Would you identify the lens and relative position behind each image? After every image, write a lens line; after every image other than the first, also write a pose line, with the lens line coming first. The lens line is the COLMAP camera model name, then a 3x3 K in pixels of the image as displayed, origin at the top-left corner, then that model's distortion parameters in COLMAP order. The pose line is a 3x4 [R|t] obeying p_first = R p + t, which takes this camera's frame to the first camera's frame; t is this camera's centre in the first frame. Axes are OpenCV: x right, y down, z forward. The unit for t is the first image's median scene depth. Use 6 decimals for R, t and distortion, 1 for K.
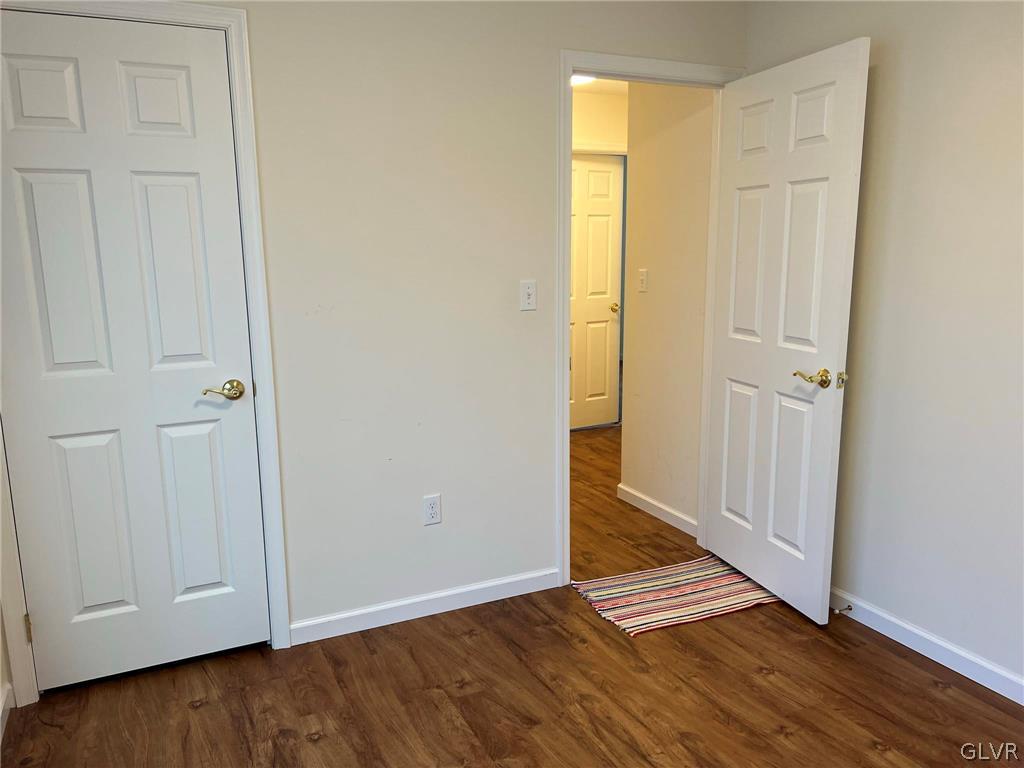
lens RADIAL K [[765.0, 0, 514.5], [0, 765.0, 386.8], [0, 0, 1]] dist [0.052688, -0.058804]
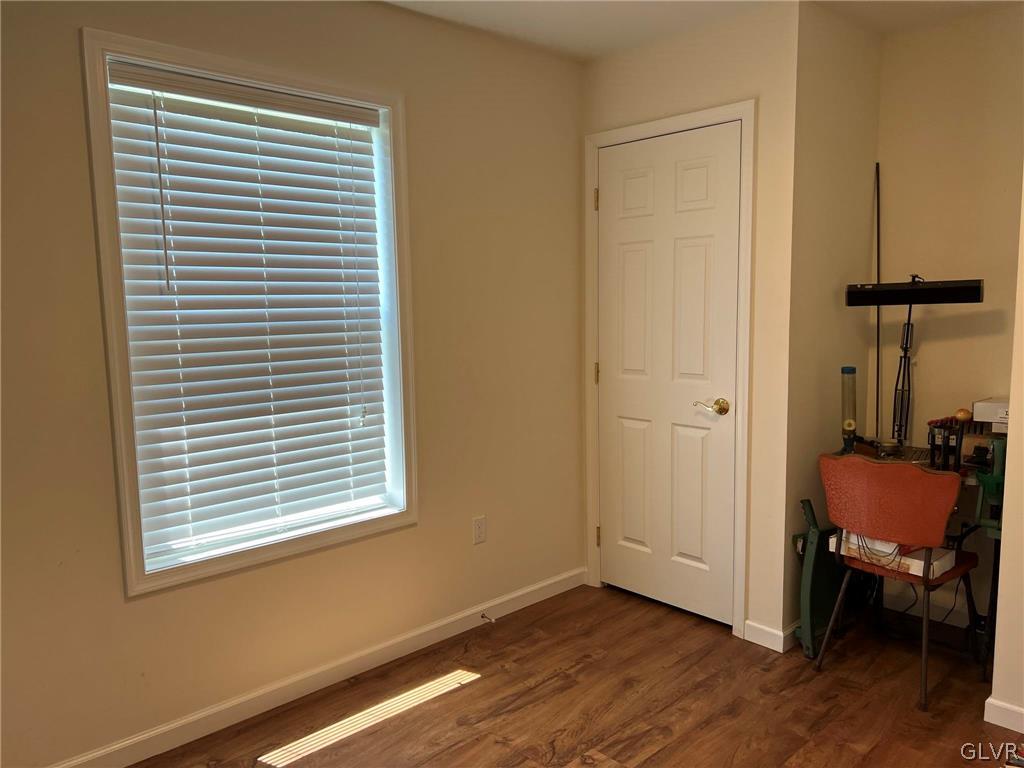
lens RADIAL K [[765.0, 0, 516.3], [0, 765.0, 377.0], [0, 0, 1]] dist [0.052688, -0.058804]
pose [[0.286097, 0.106779, -0.952233, 0.719376], [-0.154329, 0.985932, 0.064189, -0.072537], [0.945691, 0.128593, 0.298551, 0.327835]]
